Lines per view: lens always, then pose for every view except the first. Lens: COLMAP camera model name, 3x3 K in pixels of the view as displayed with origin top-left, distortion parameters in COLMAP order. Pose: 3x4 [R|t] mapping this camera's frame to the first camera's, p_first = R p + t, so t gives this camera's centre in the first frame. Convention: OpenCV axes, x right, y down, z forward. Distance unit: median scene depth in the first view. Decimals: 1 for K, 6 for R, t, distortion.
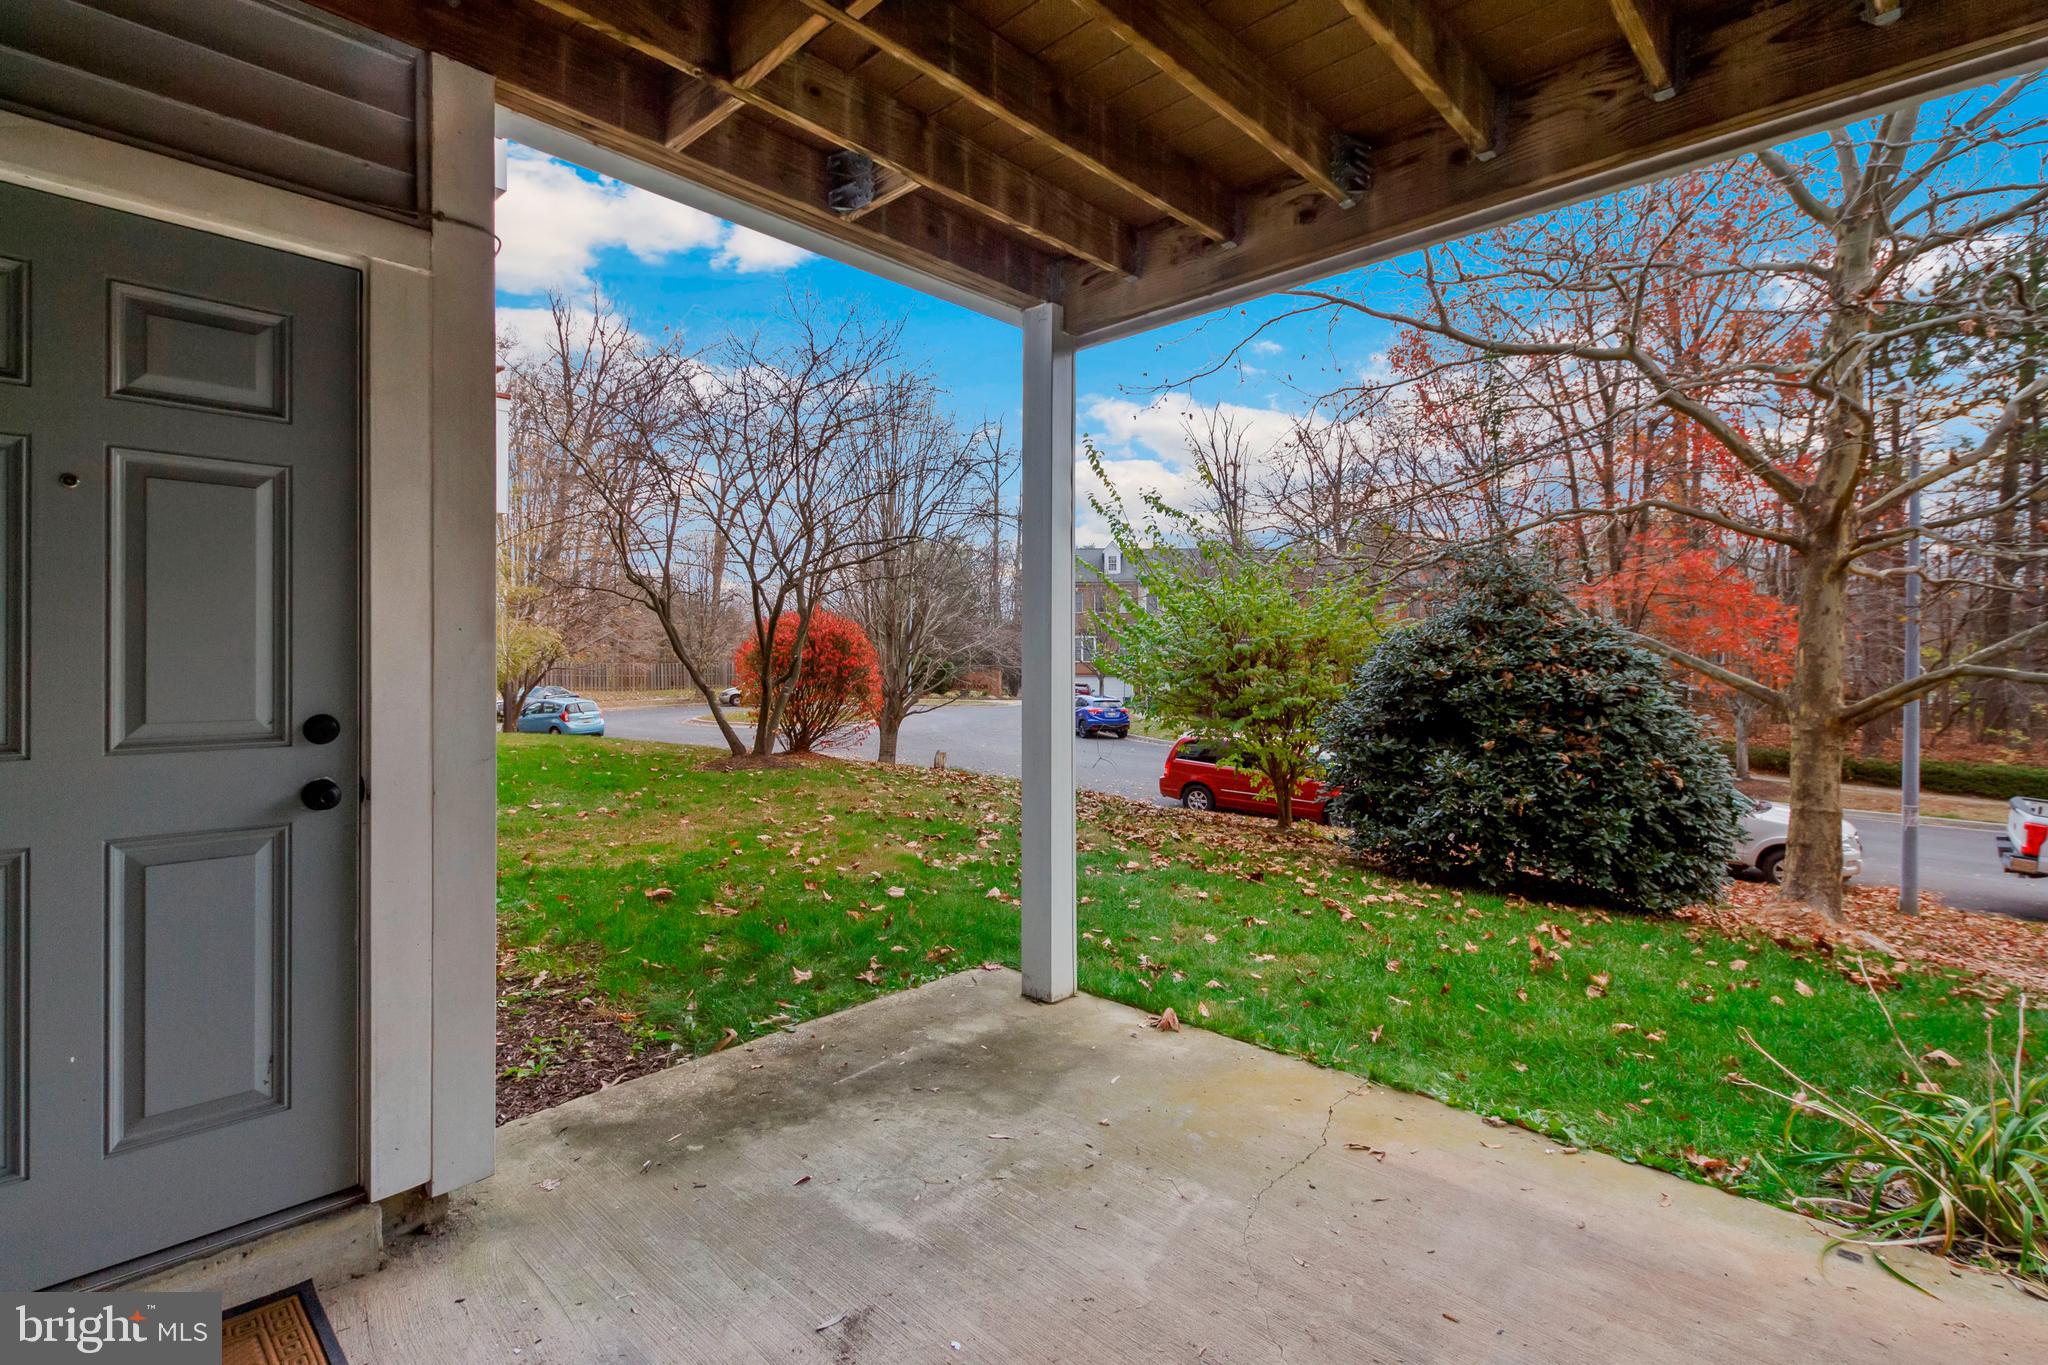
lens RADIAL K [[958.5, 0, 1027.2], [0, 958.5, 659.0], [0, 0, 1]] dist [-0.000905, -0.000150]
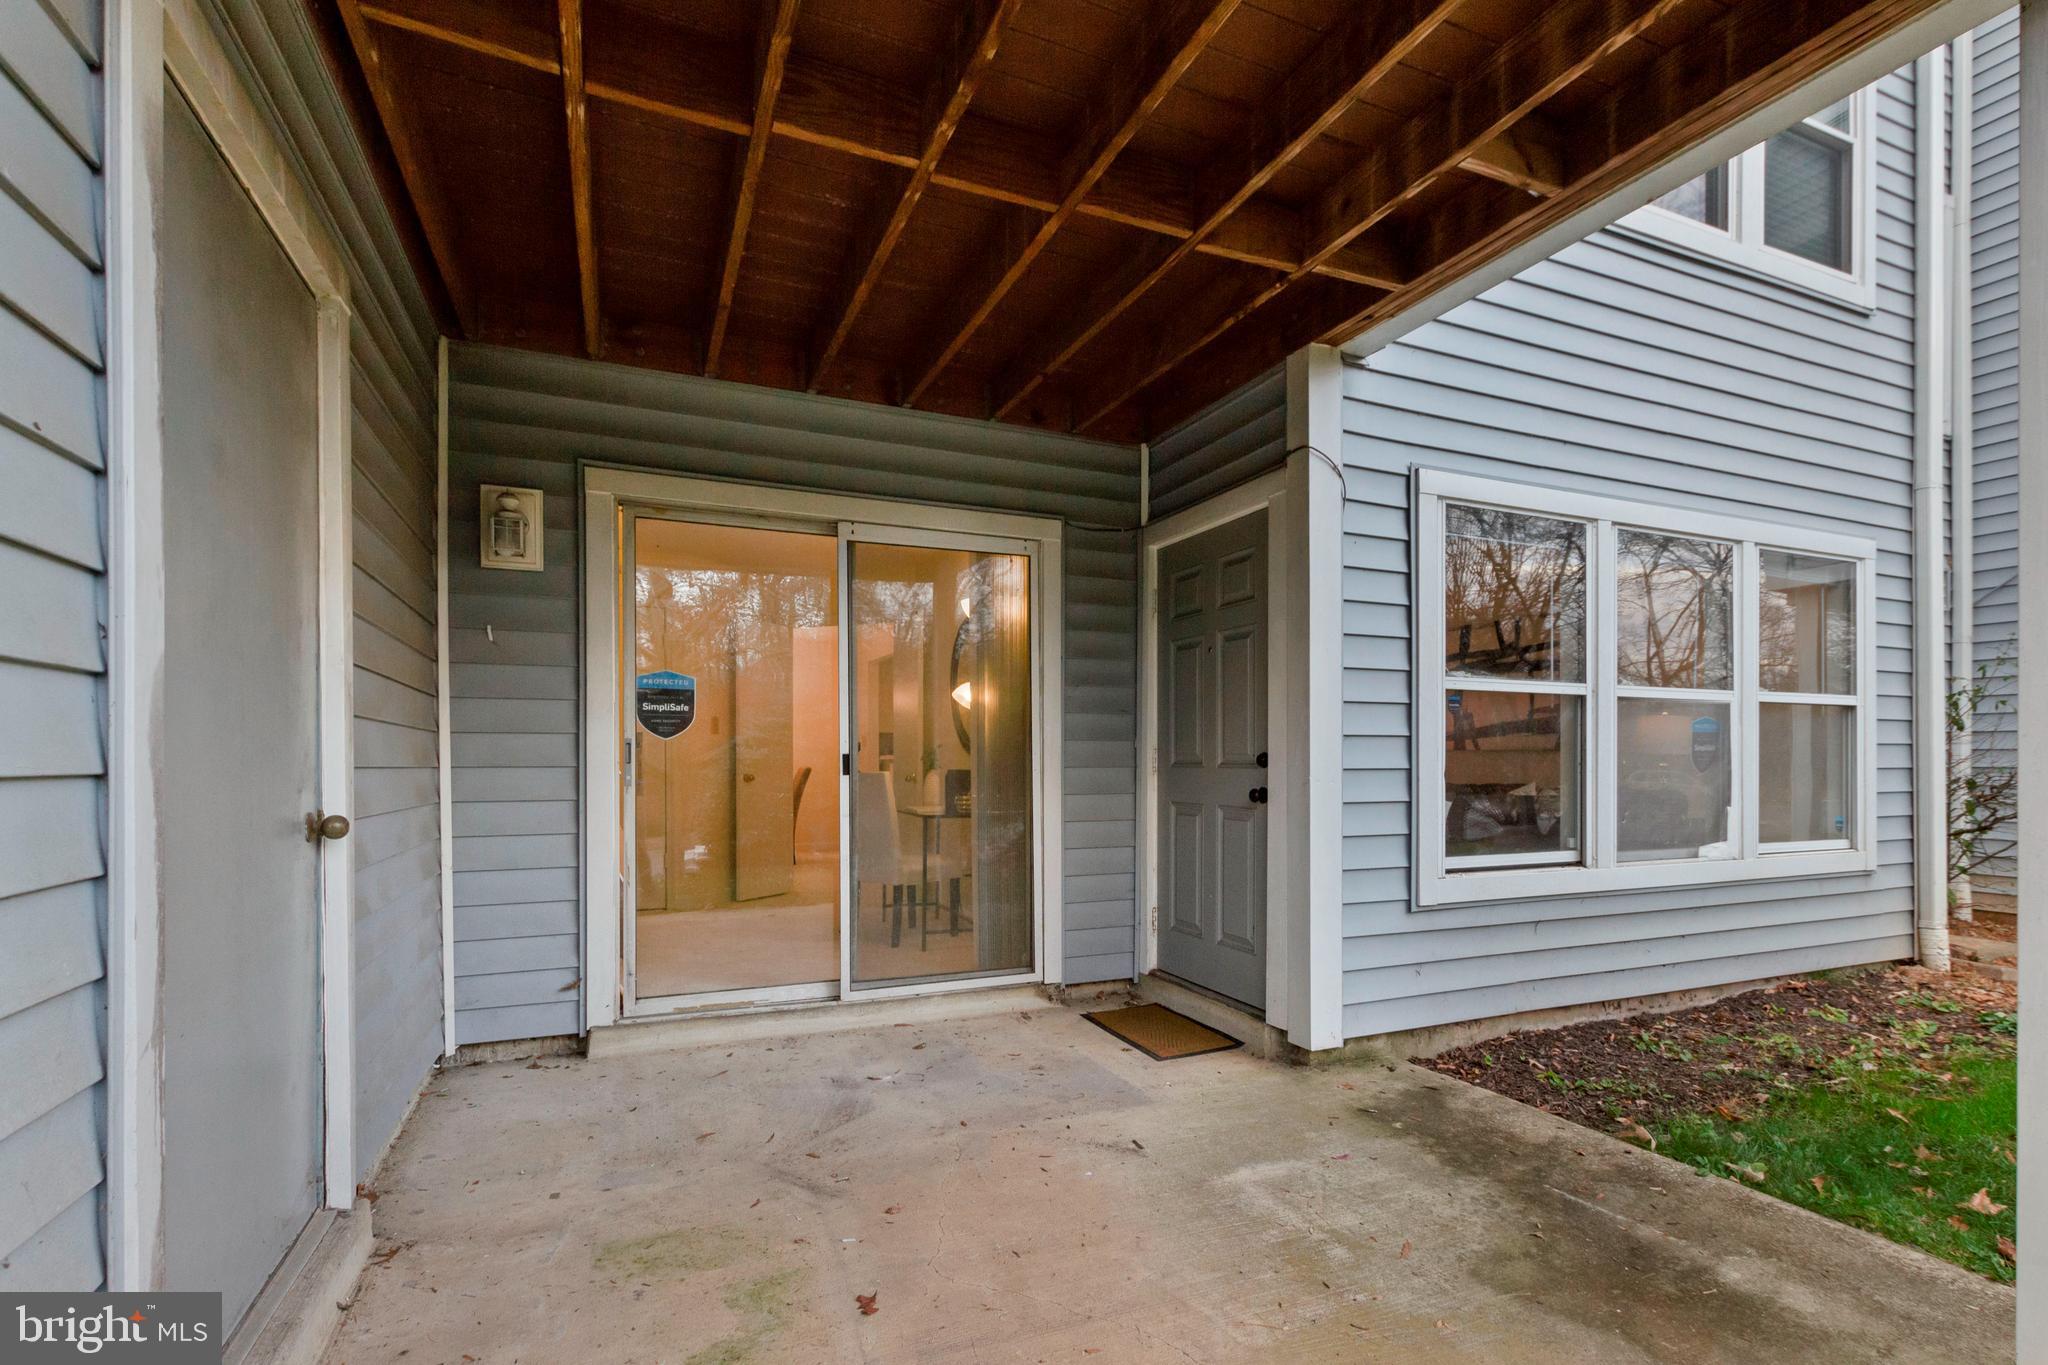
lens RADIAL K [[973.8, 0, 1058.4], [0, 973.8, 781.3], [0, 0, 1]] dist [-0.000251, -0.000063]
pose [[-0.384431, 0.022366, -0.922883, 0.852171], [0.003765, 0.999736, 0.022660, 0.049052], [0.923146, 0.005236, -0.384414, 0.990678]]
